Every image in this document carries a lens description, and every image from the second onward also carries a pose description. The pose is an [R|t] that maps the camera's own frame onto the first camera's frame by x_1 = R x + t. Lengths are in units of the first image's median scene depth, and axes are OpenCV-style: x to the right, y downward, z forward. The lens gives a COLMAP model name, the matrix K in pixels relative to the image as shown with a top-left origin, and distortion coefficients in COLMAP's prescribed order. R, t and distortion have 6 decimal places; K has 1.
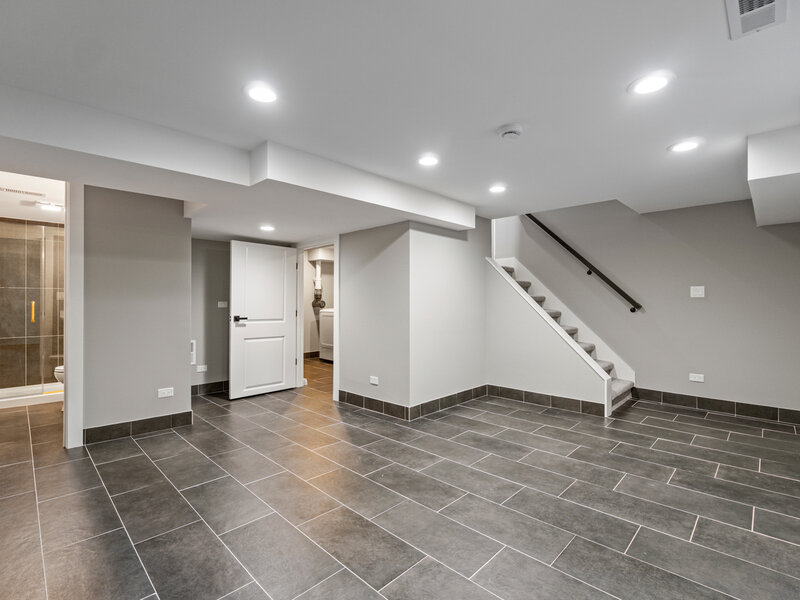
lens RADIAL K [[385.7, 0, 400.0], [0, 385.7, 300.0], [0, 0, 1]] dist [-0.001885, -0.000844]
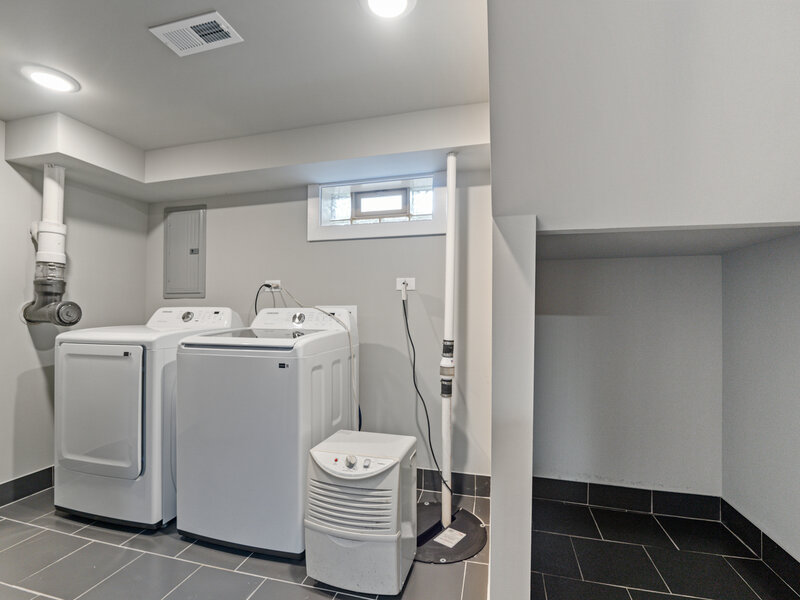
lens RADIAL K [[385.7, 0, 400.0], [0, 385.7, 300.0], [0, 0, 1]] dist [-0.001885, -0.000844]
pose [[0.874339, 0.006938, 0.485266, -0.122408], [-0.004220, 0.999969, -0.006693, 0.001455], [-0.485297, 0.003804, 0.874341, 0.617143]]
